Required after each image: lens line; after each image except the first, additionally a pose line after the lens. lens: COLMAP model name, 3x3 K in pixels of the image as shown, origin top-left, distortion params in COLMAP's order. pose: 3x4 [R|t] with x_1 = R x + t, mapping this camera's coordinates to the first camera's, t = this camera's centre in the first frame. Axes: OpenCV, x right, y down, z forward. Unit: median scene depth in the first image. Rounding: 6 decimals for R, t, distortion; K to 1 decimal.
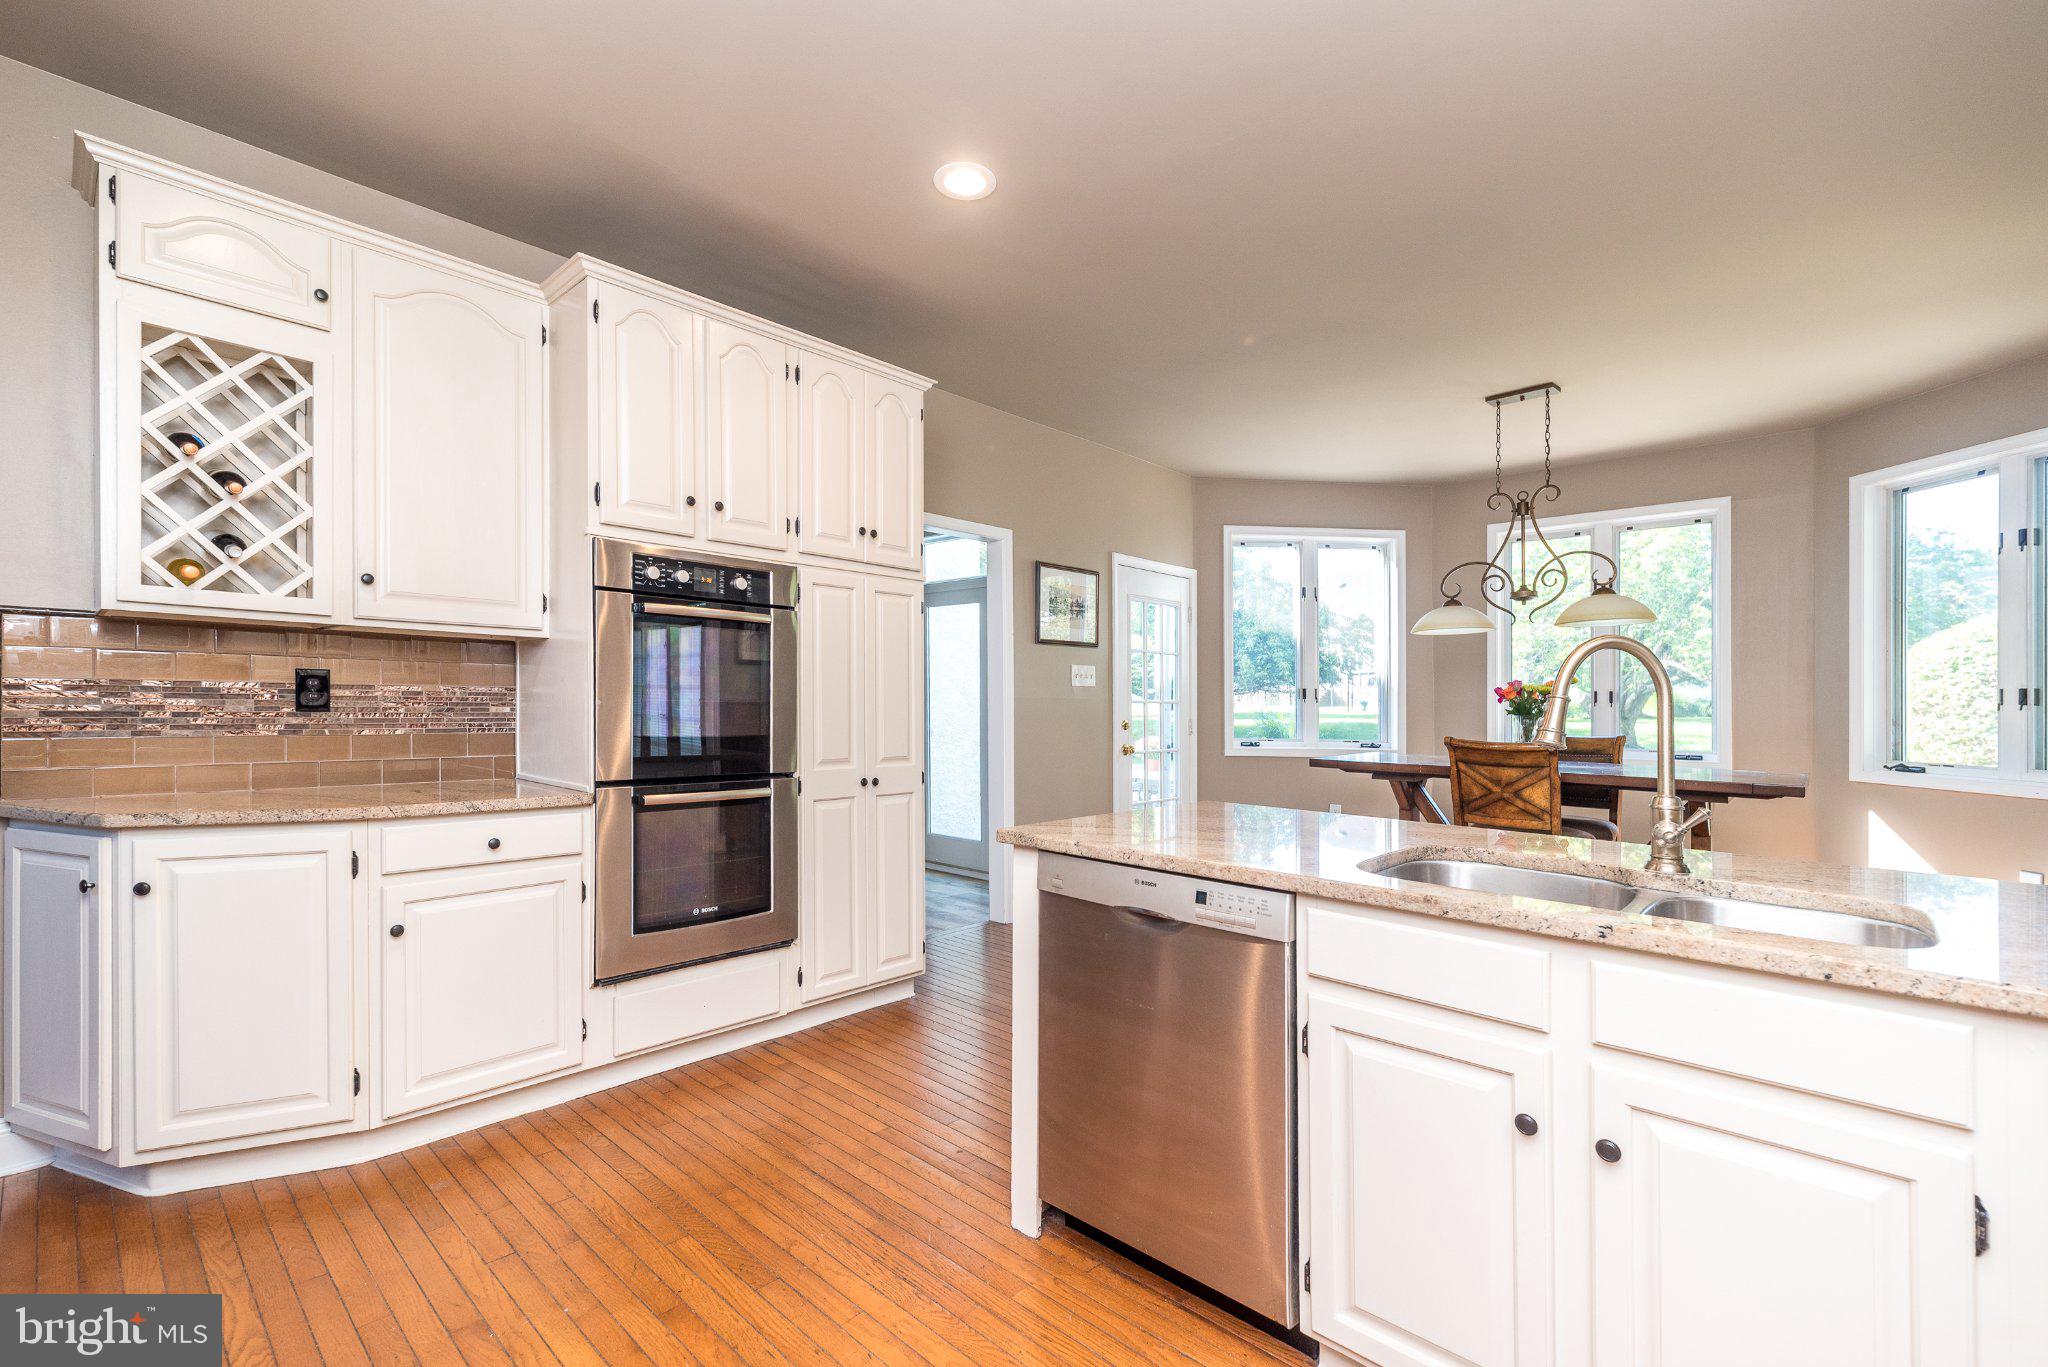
lens RADIAL K [[903.2, 0, 1023.8], [0, 903.2, 691.1], [0, 0, 1]] dist [0.000282, -0.000202]
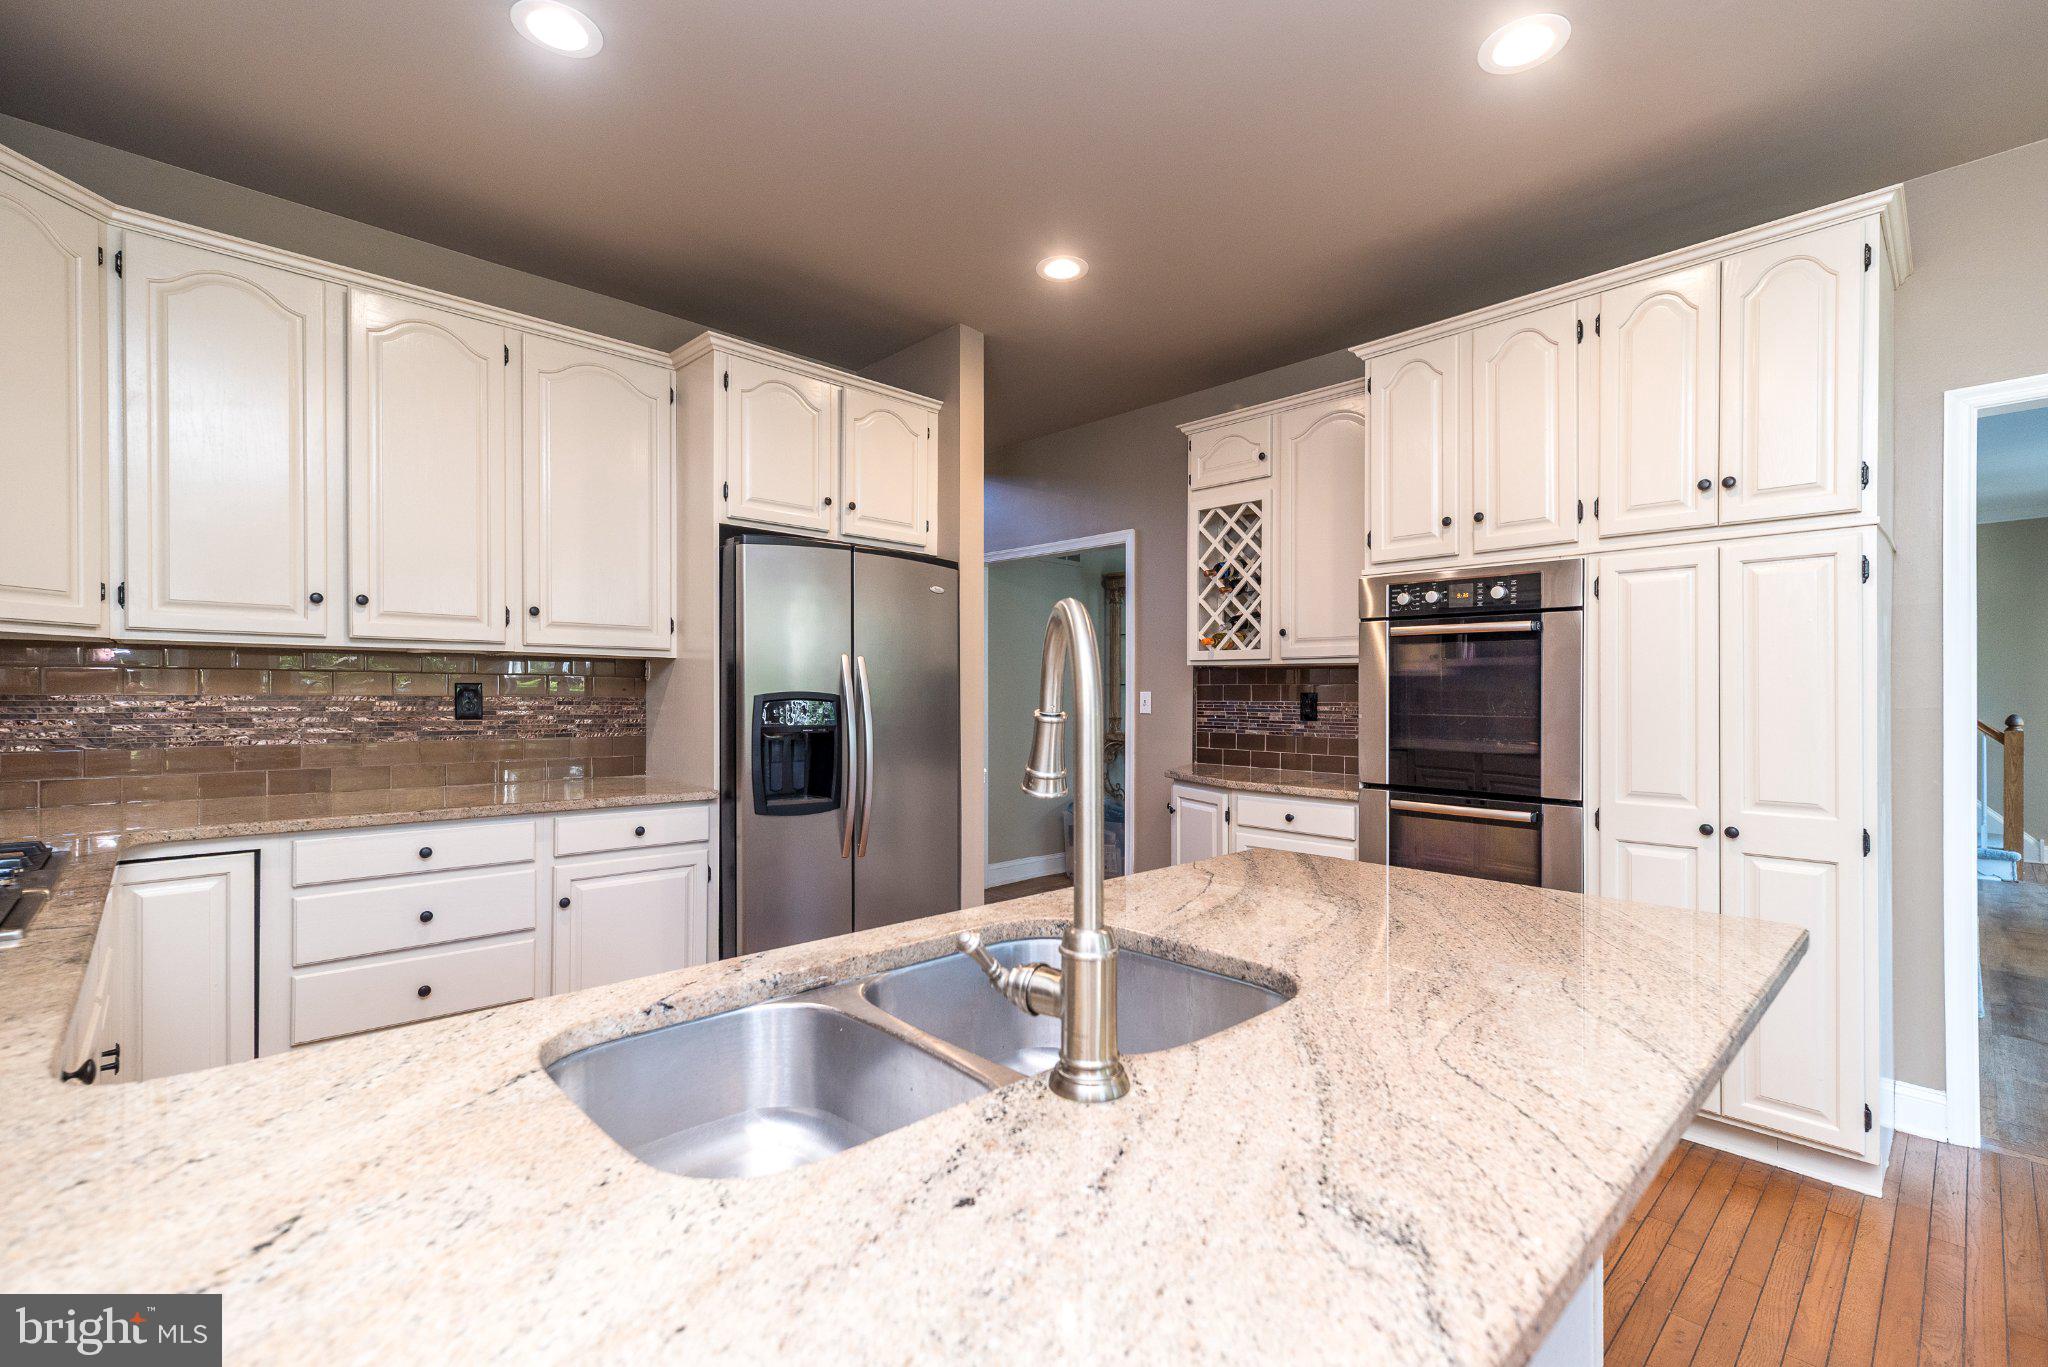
lens RADIAL K [[894.5, 0, 1015.3], [0, 894.5, 705.5], [0, 0, 1]] dist [0.002228, 0.000344]
pose [[-0.072026, -0.010003, -0.997353, 0.713025], [-0.001518, 0.999950, -0.009920, 0.010791], [0.997402, 0.000800, -0.072038, 0.608481]]
